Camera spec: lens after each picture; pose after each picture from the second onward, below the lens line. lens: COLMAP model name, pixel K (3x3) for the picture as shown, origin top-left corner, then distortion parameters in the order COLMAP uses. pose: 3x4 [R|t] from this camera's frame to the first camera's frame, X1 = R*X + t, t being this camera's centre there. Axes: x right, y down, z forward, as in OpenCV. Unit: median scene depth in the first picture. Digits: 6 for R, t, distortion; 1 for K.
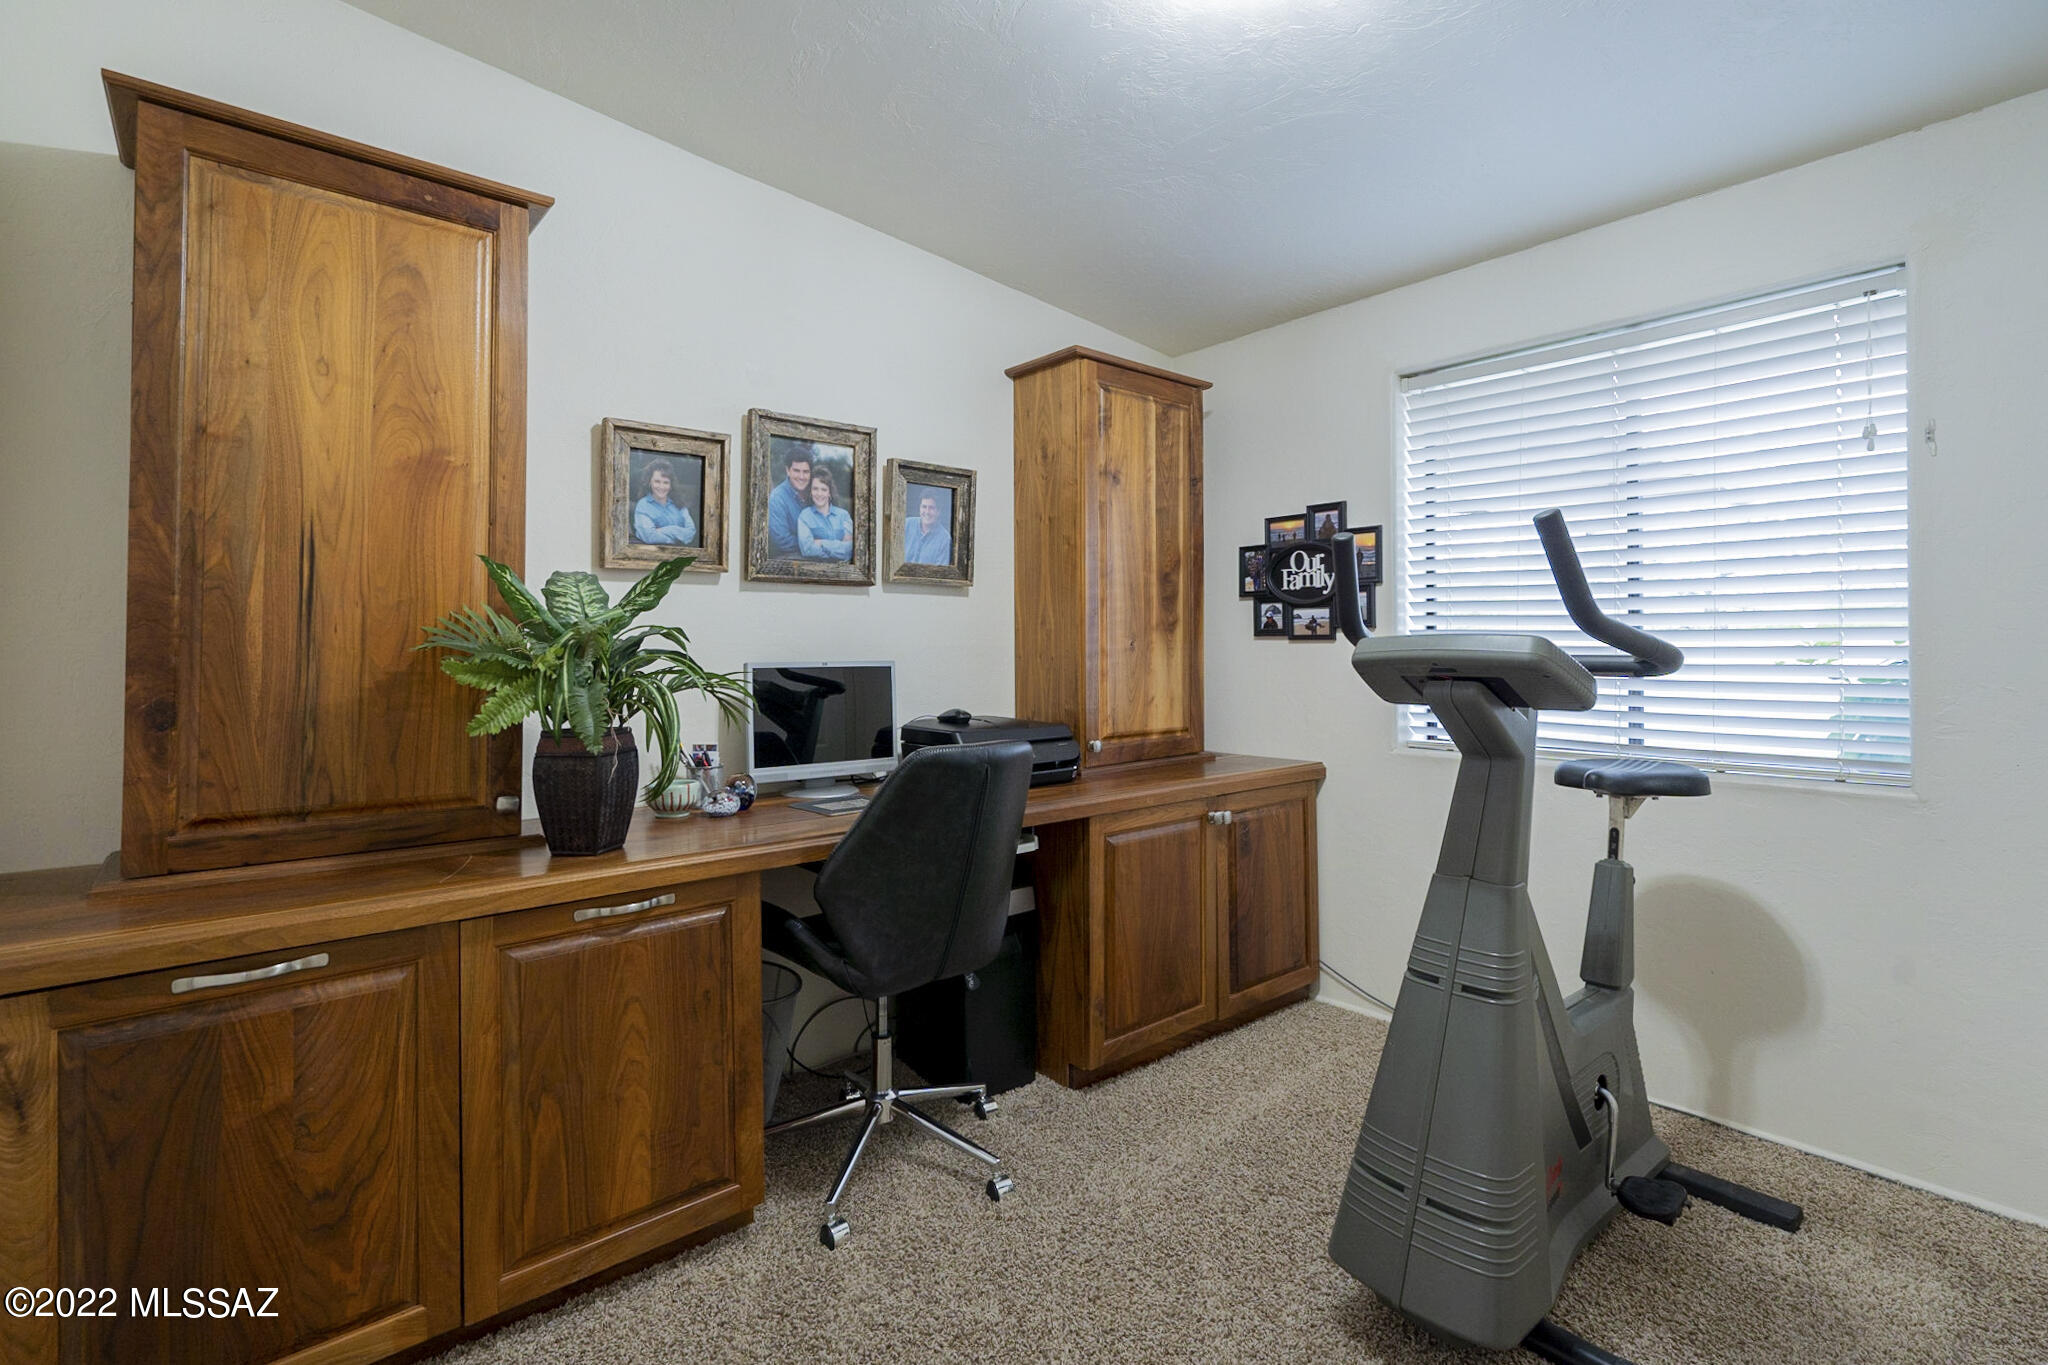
lens RADIAL K [[918.1, 0, 1021.2], [0, 918.1, 649.8], [0, 0, 1]] dist [-0.002506, -0.000225]
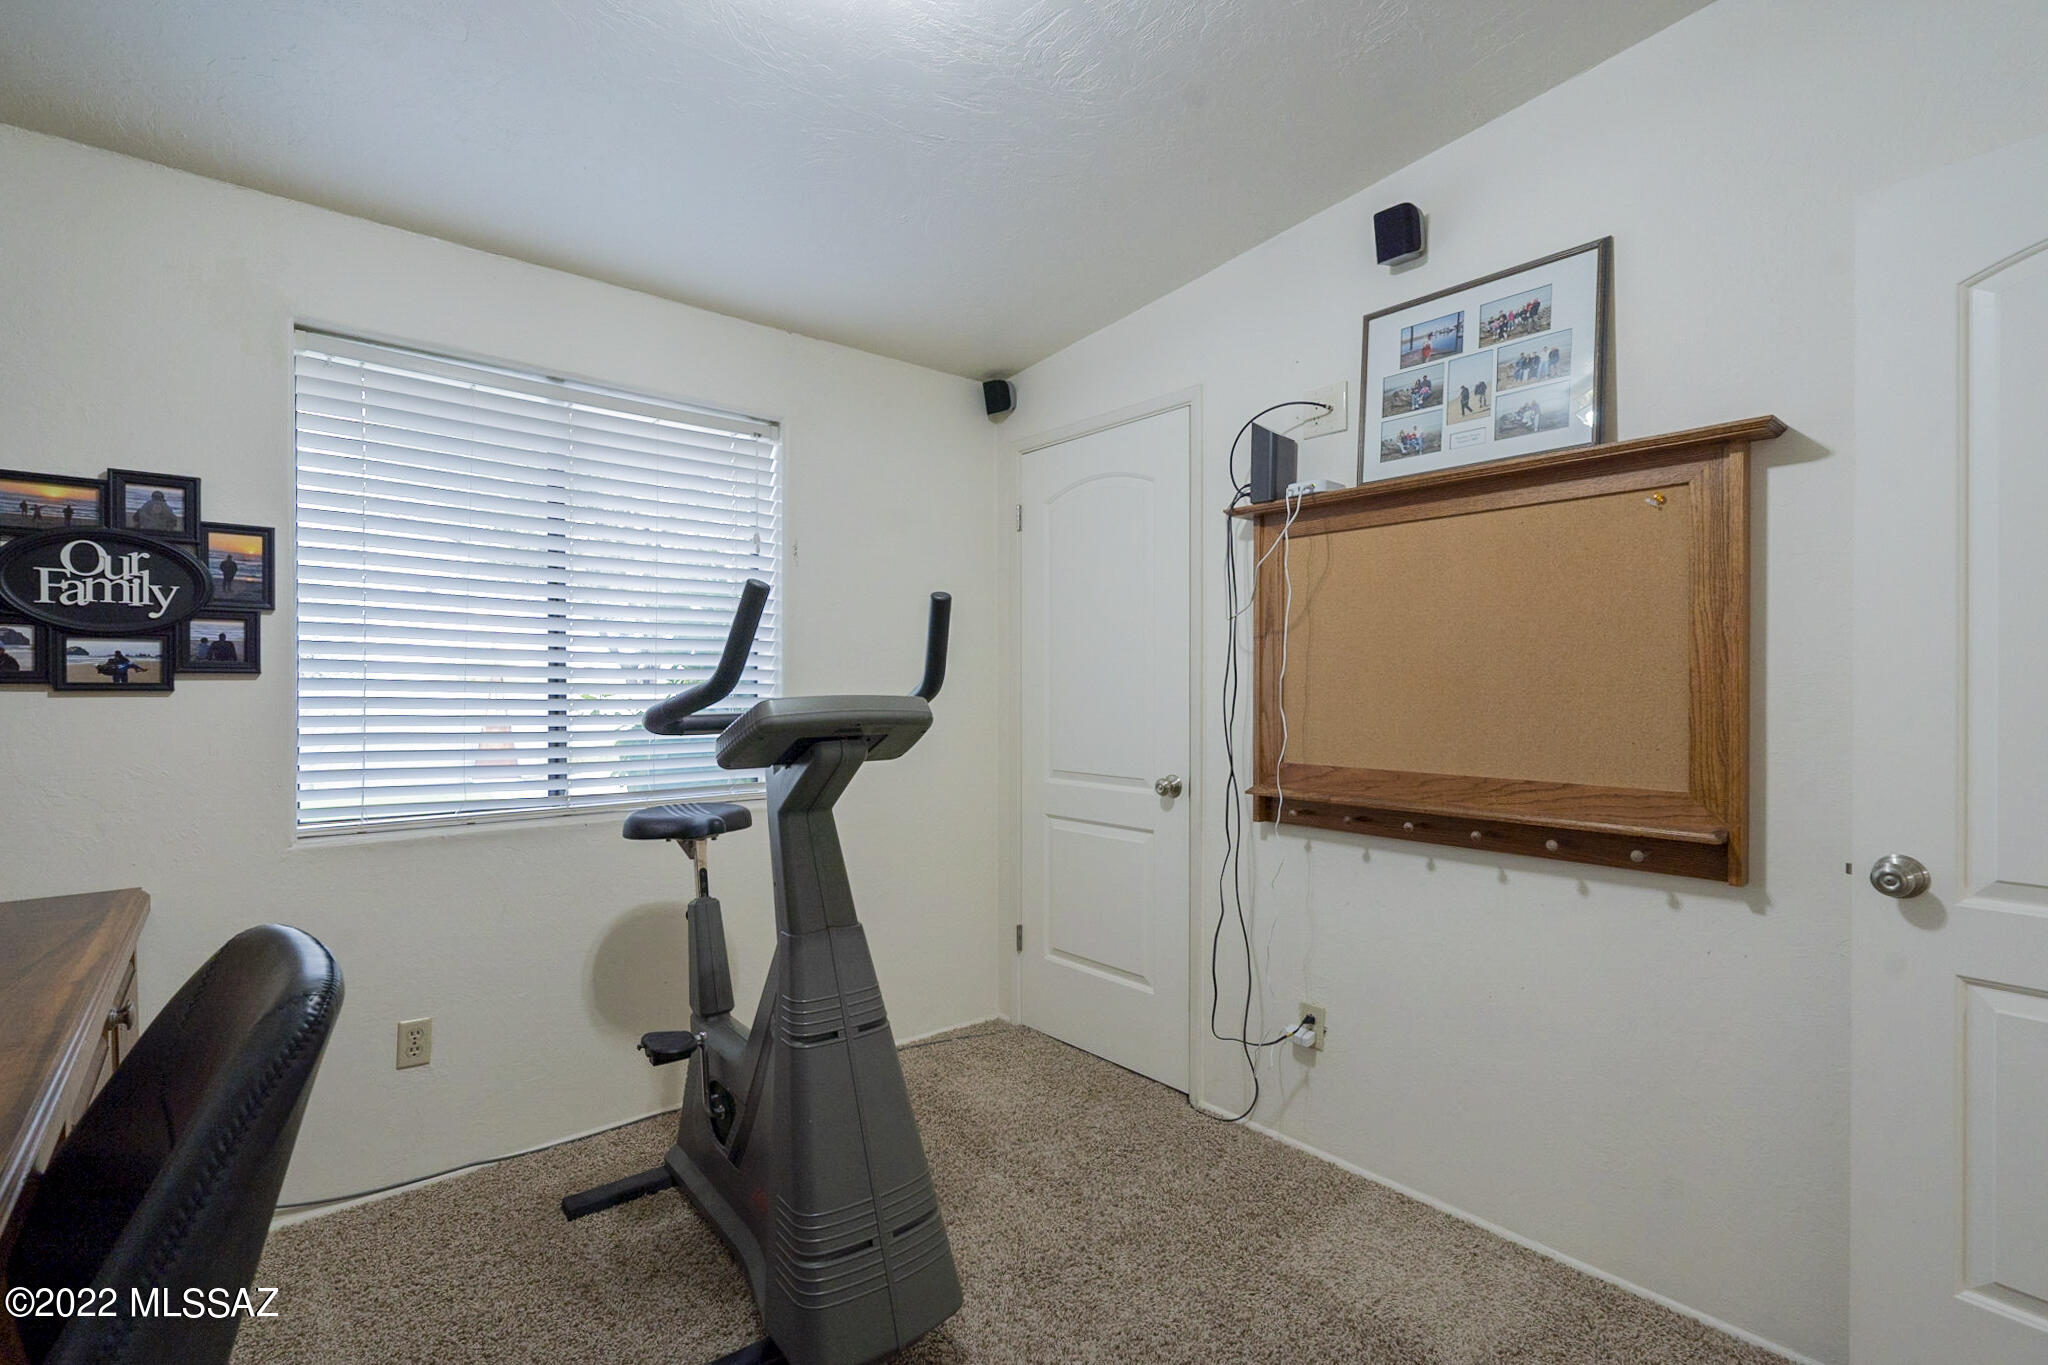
lens RADIAL K [[941.1, 0, 1036.0], [0, 941.1, 689.2], [0, 0, 1]] dist [0.002824, 0.000276]
pose [[0.013855, -0.001256, 0.999903, -0.300755], [0.001459, 0.999998, 0.001236, -0.012107], [-0.999903, 0.001442, 0.013857, 0.385308]]
